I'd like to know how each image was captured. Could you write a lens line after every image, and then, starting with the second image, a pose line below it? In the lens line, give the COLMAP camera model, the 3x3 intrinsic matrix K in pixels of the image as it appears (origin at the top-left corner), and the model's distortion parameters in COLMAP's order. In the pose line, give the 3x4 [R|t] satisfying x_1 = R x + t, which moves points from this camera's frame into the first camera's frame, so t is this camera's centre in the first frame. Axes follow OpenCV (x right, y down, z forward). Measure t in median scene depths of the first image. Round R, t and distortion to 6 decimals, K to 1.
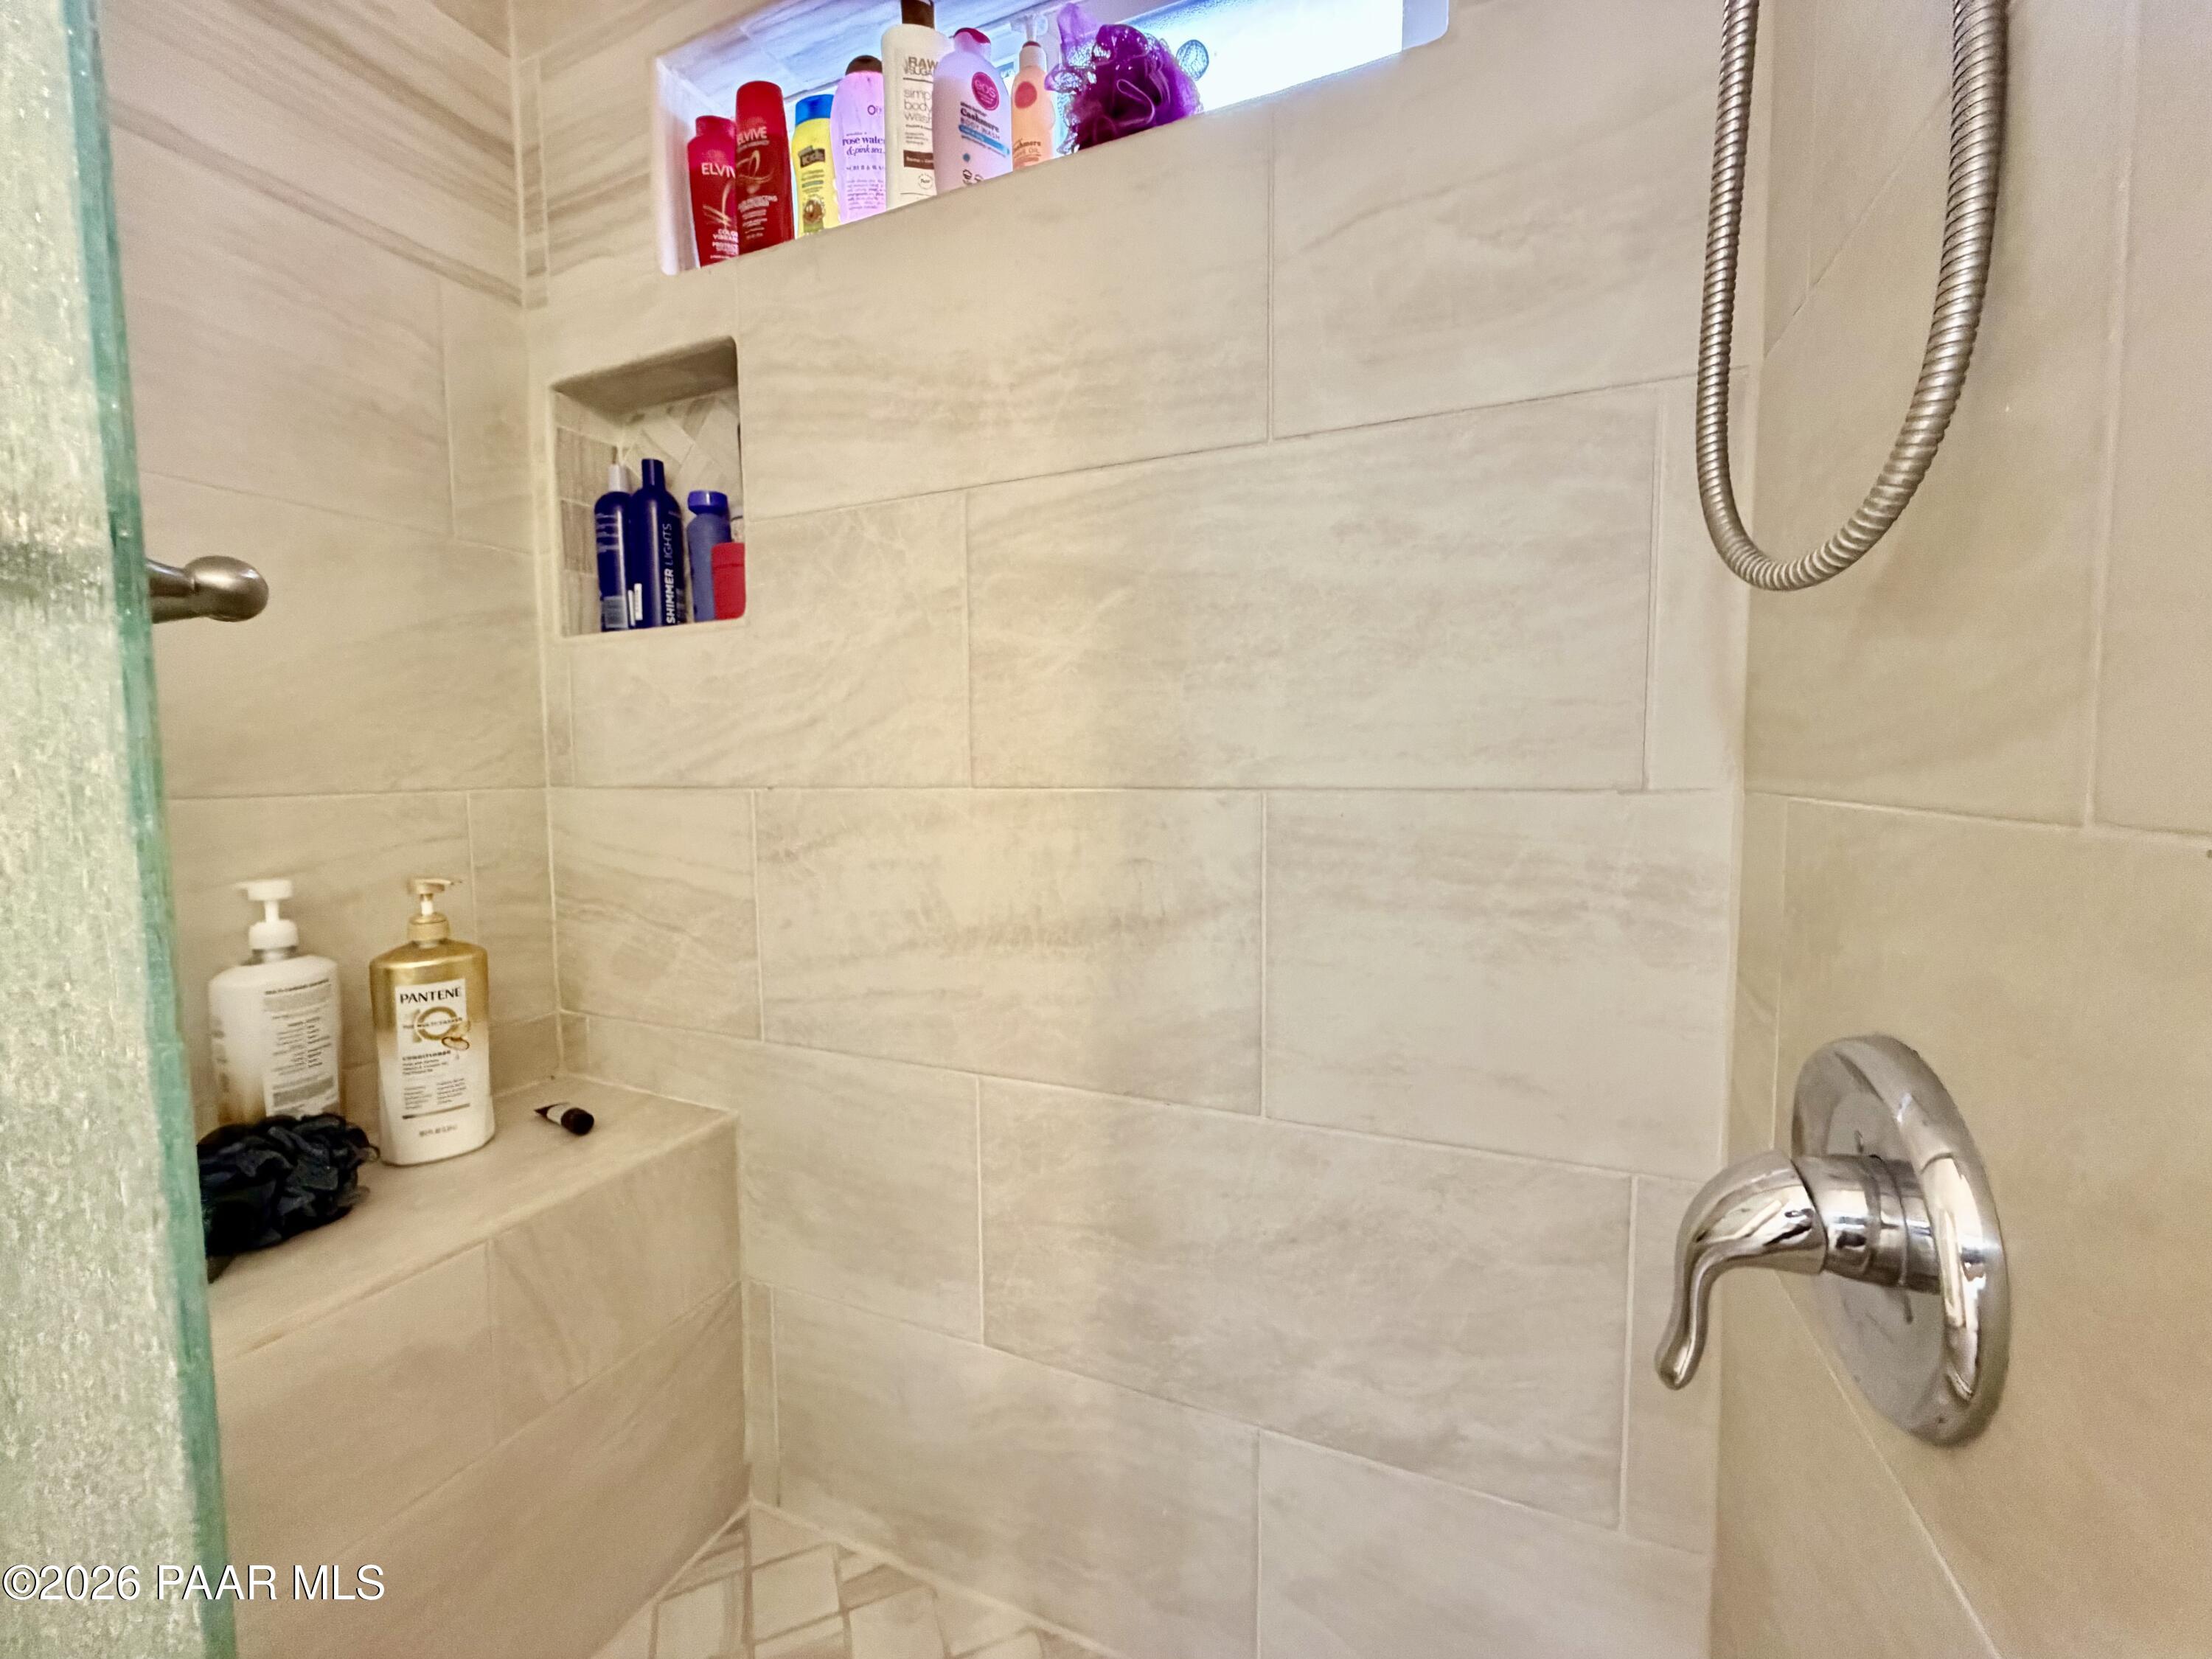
lens RADIAL K [[874.8, 0, 1114.9], [0, 874.8, 826.8], [0, 0, 1]] dist [-0.005689, 0.000765]
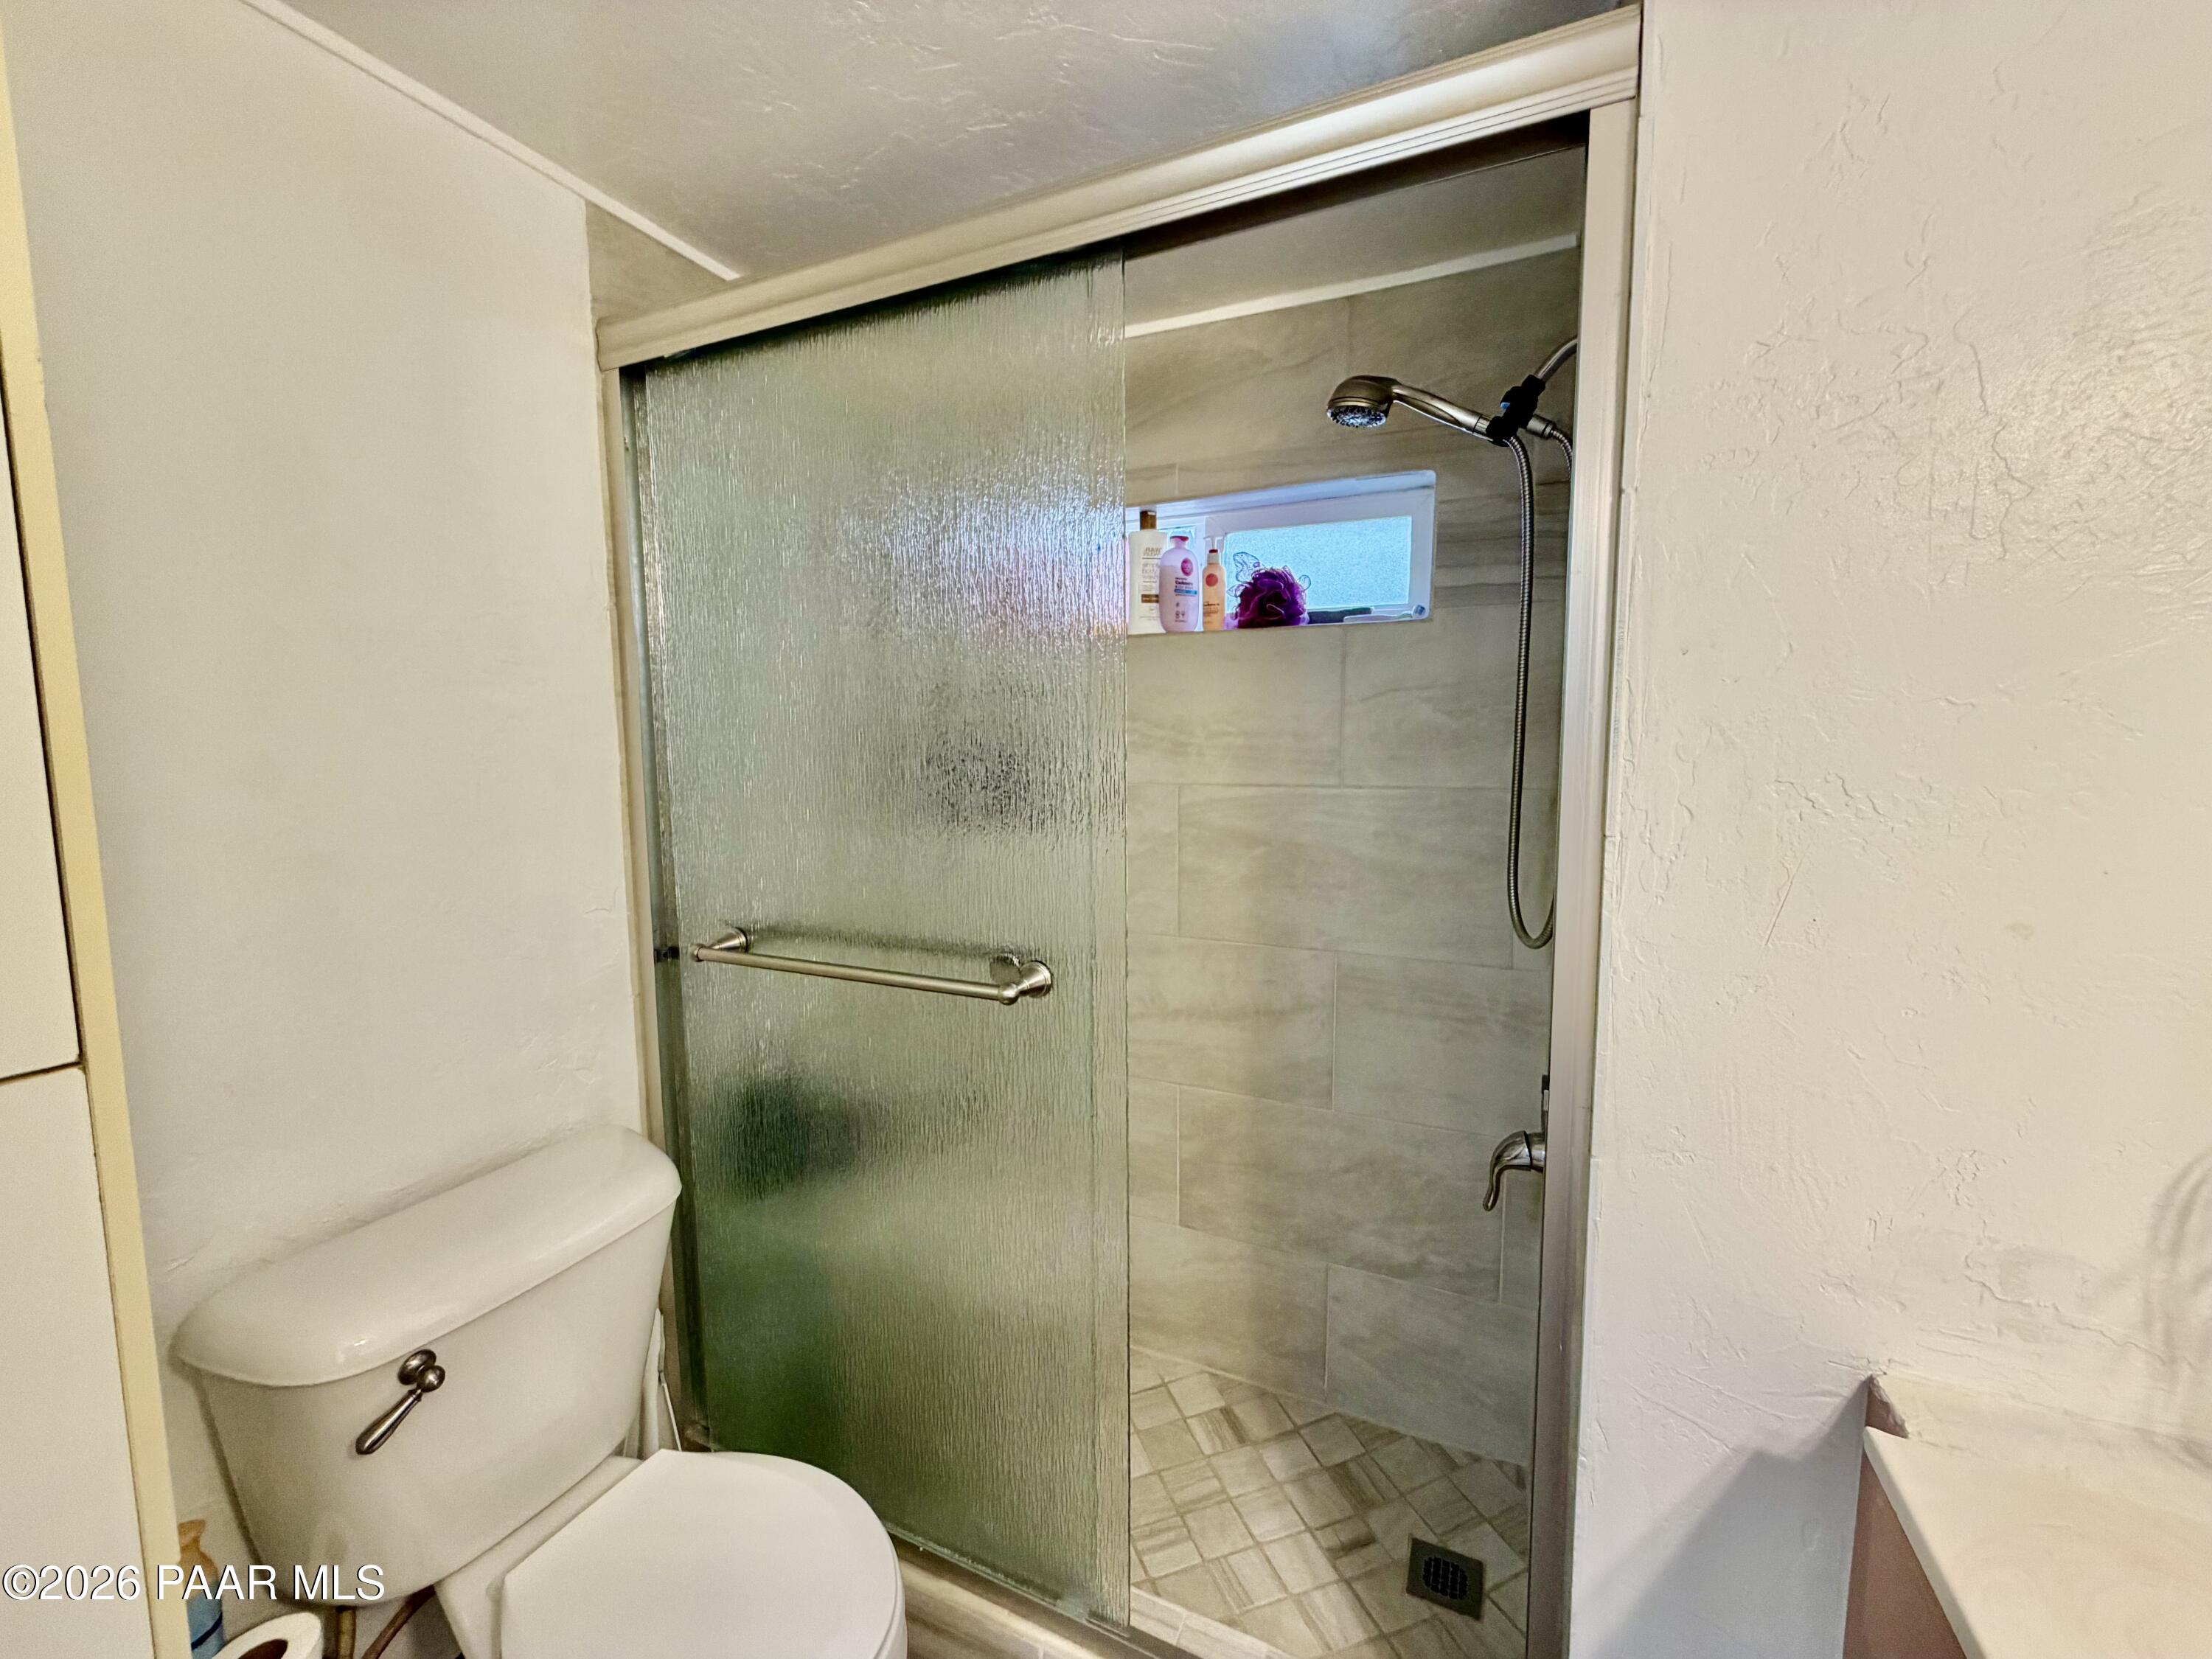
lens RADIAL K [[874.8, 0, 1109.7], [0, 874.8, 826.1], [0, 0, 1]] dist [-0.005689, 0.000765]
pose [[0.999490, 0.003630, -0.031718, -0.280605], [-0.002630, 0.999499, 0.031533, -0.381461], [0.031816, -0.031434, 0.998999, -1.000328]]
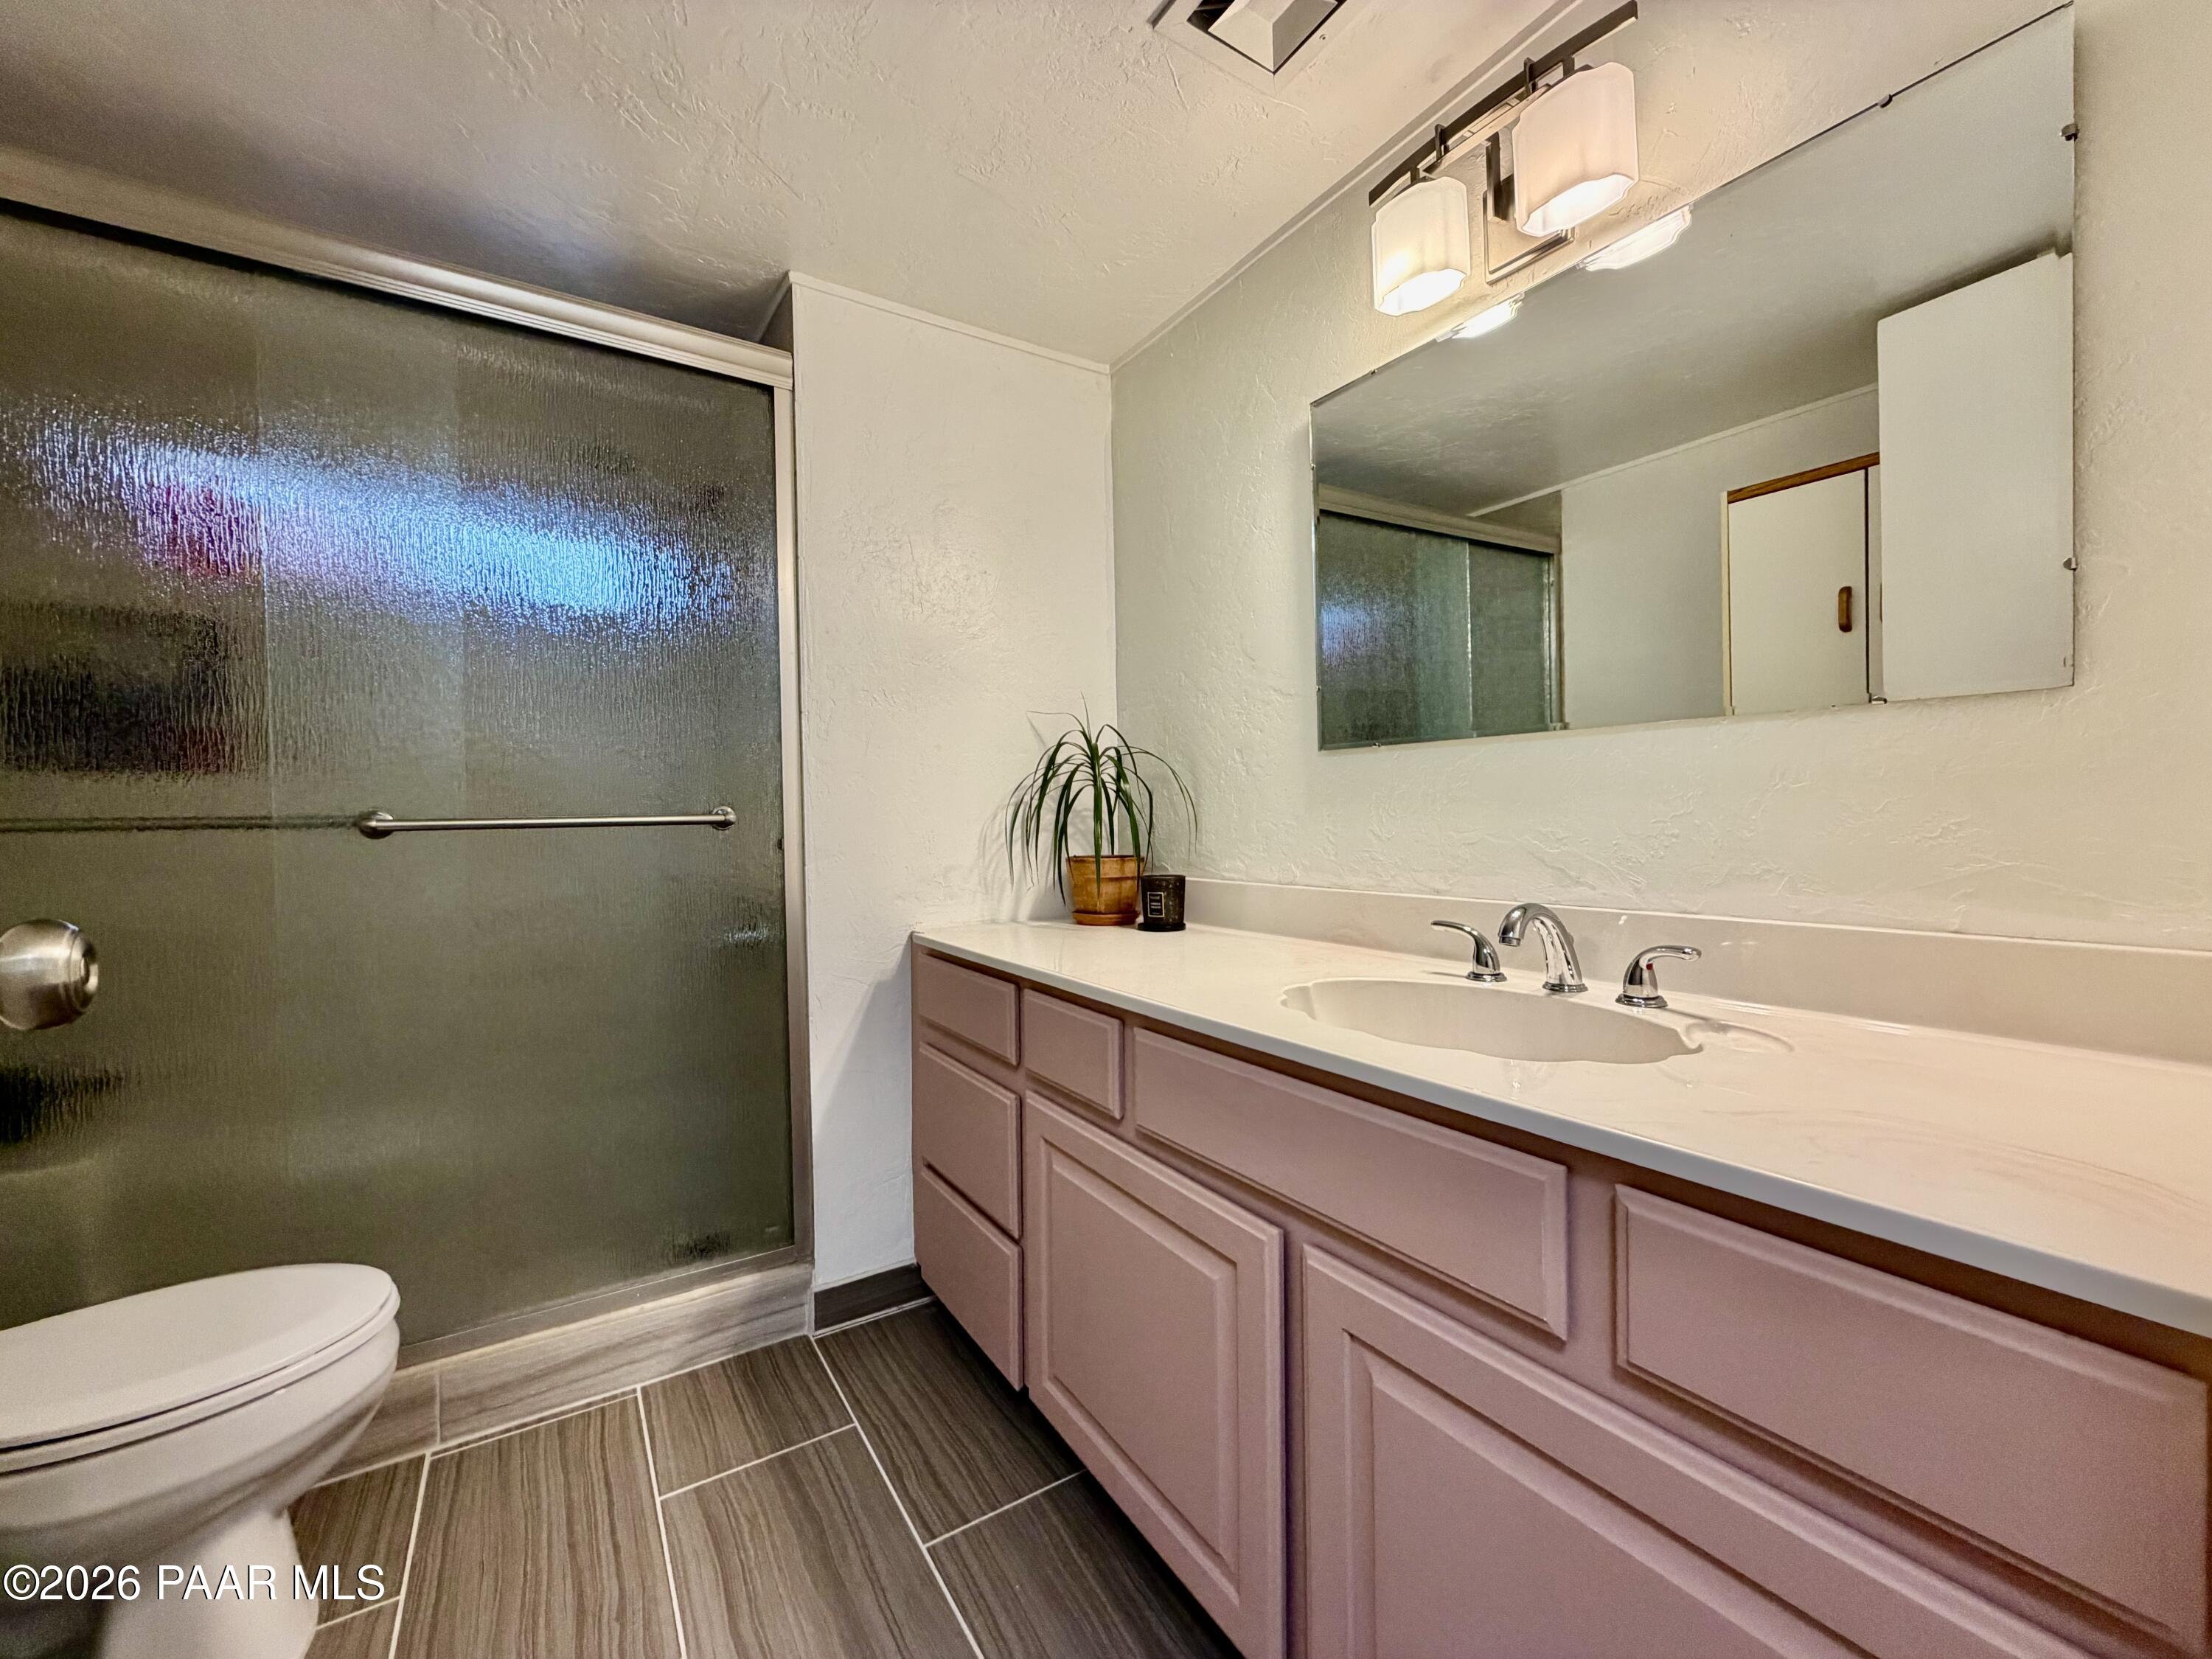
lens RADIAL K [[874.8, 0, 1100.3], [0, 874.8, 821.6], [0, 0, 1]] dist [-0.005689, 0.000765]
pose [[0.558800, -0.010426, 0.829237, -1.721661], [0.064996, 0.997396, -0.031259, 0.344885], [-0.826751, 0.071364, 0.558023, -2.339521]]
